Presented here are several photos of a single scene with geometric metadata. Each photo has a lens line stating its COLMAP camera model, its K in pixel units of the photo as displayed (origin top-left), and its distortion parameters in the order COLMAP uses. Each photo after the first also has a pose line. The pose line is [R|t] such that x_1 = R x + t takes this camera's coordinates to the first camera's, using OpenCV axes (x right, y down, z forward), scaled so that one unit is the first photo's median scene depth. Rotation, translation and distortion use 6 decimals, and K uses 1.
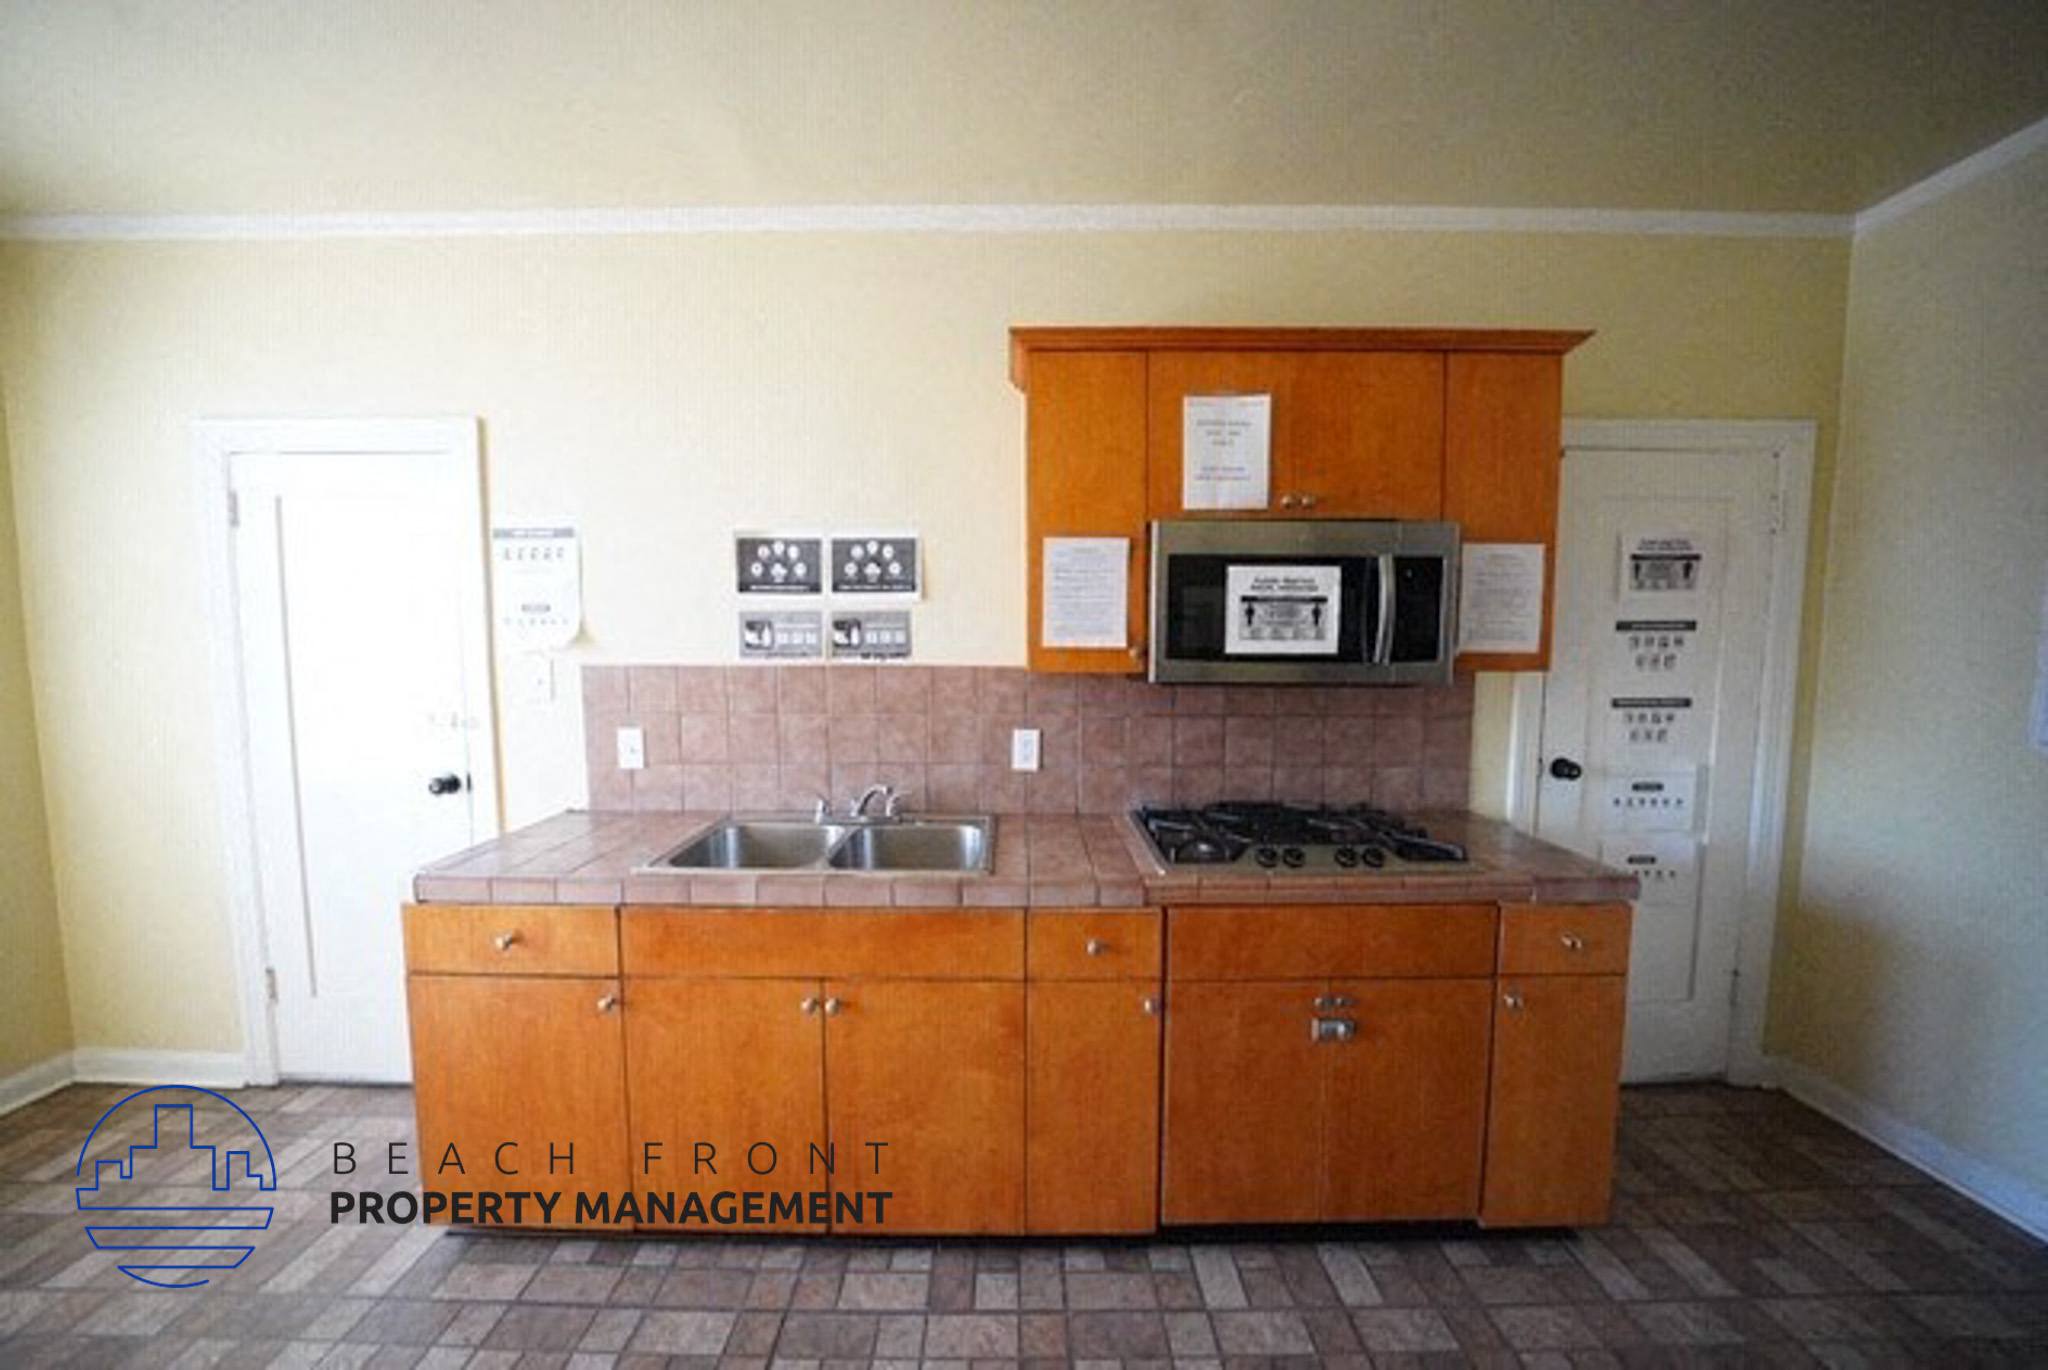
lens RADIAL K [[721.2, 0, 1015.0], [0, 721.2, 692.8], [0, 0, 1]] dist [-0.023456, 0.000102]
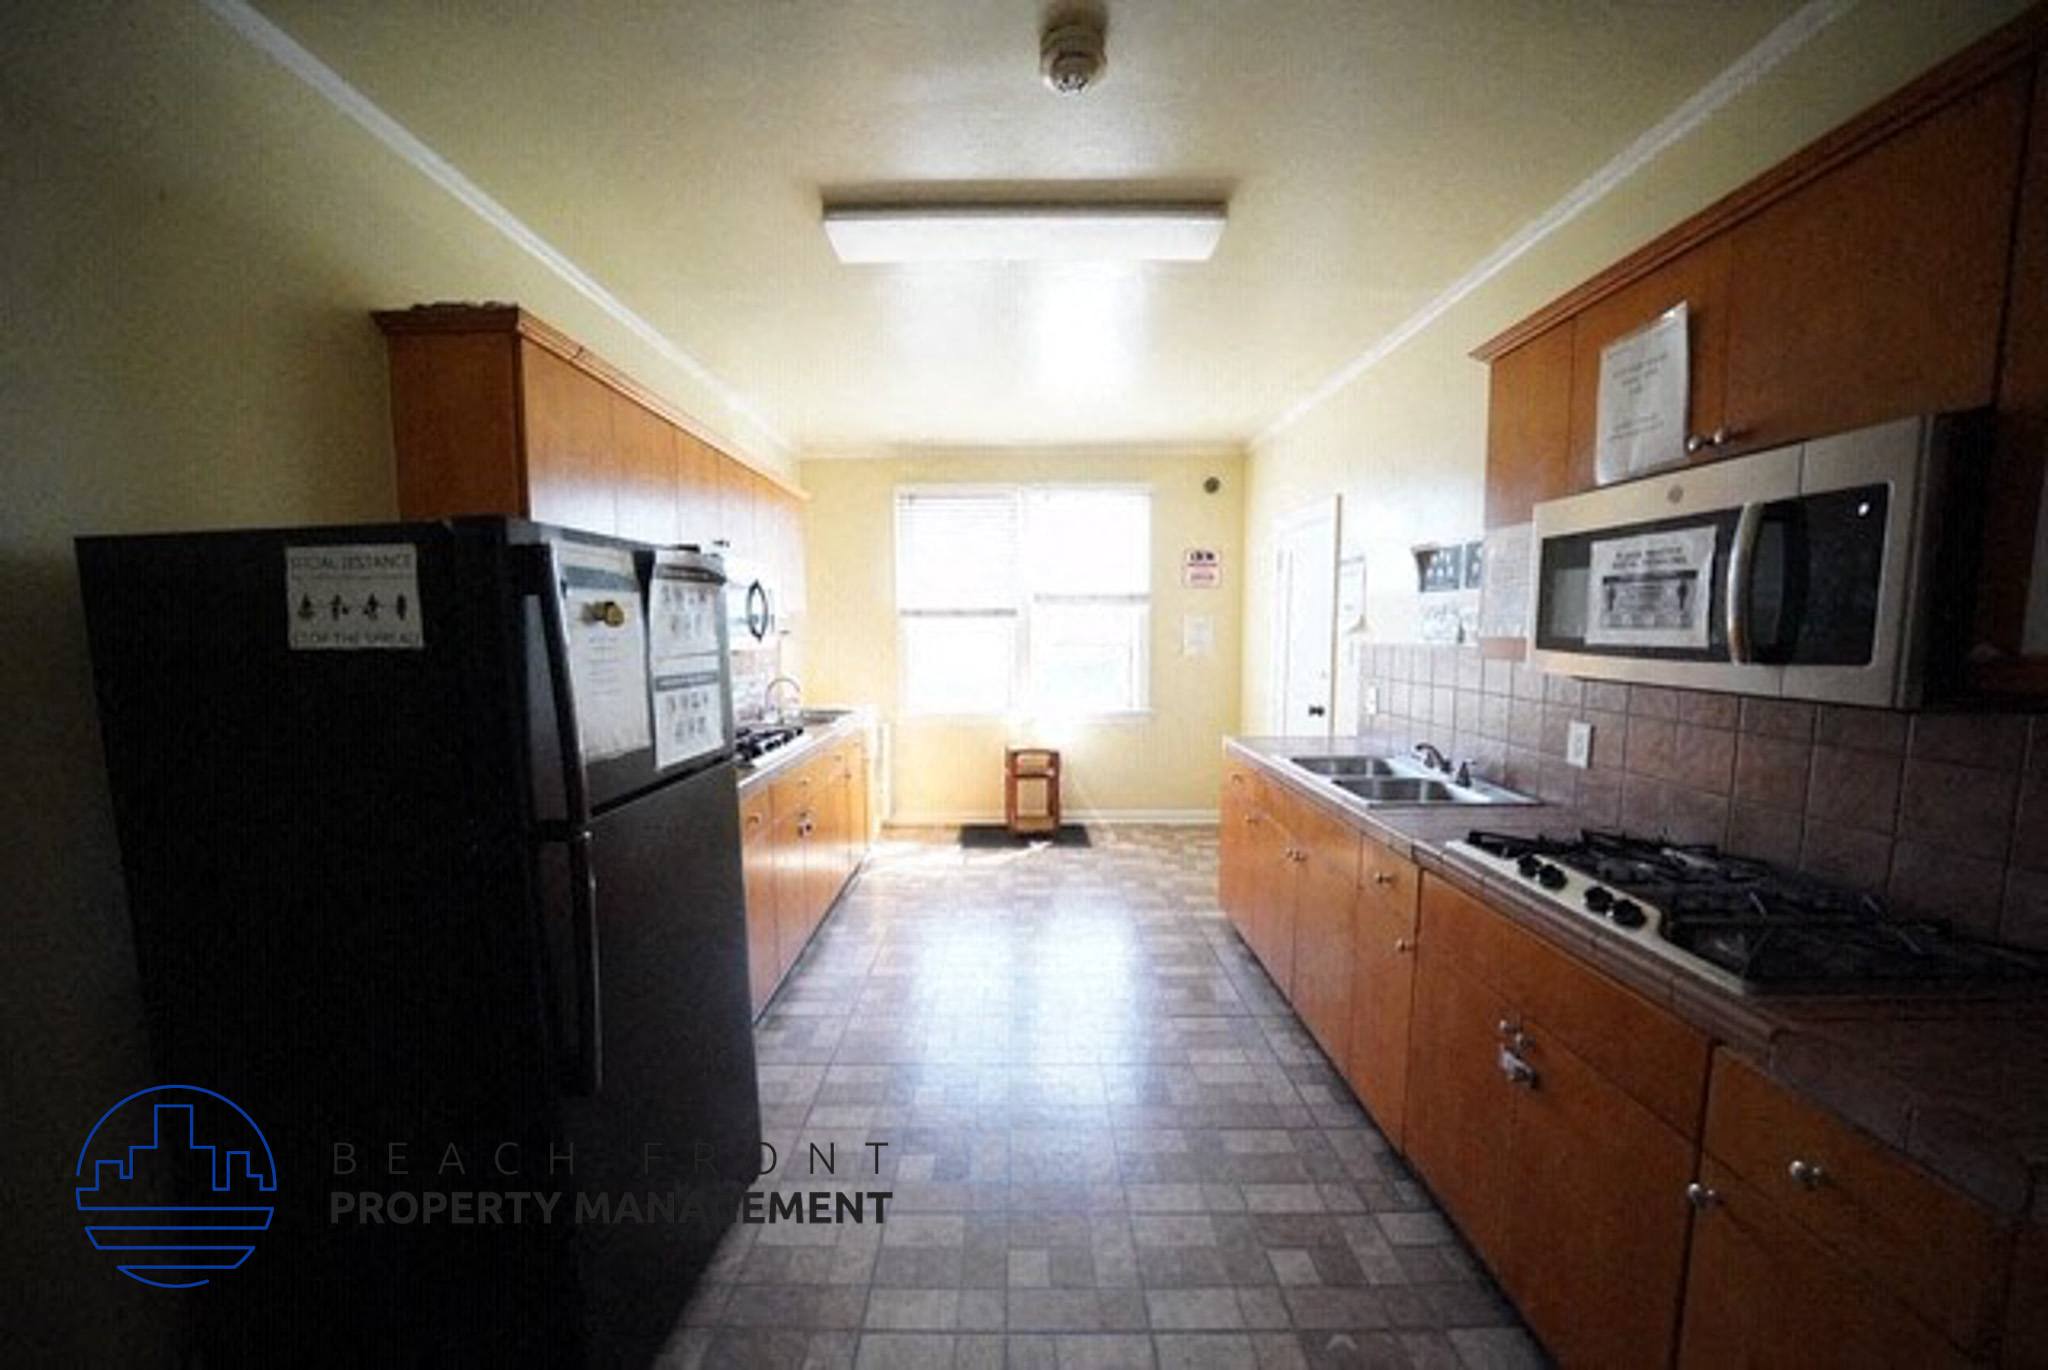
lens RADIAL K [[721.2, 0, 1015.0], [0, 721.2, 692.8], [0, 0, 1]] dist [-0.023456, 0.000102]
pose [[-0.011910, 0.088905, -0.995969, 1.158261], [-0.064800, 0.993877, 0.089494, -0.028657], [0.997827, 0.065605, -0.006076, 0.323364]]
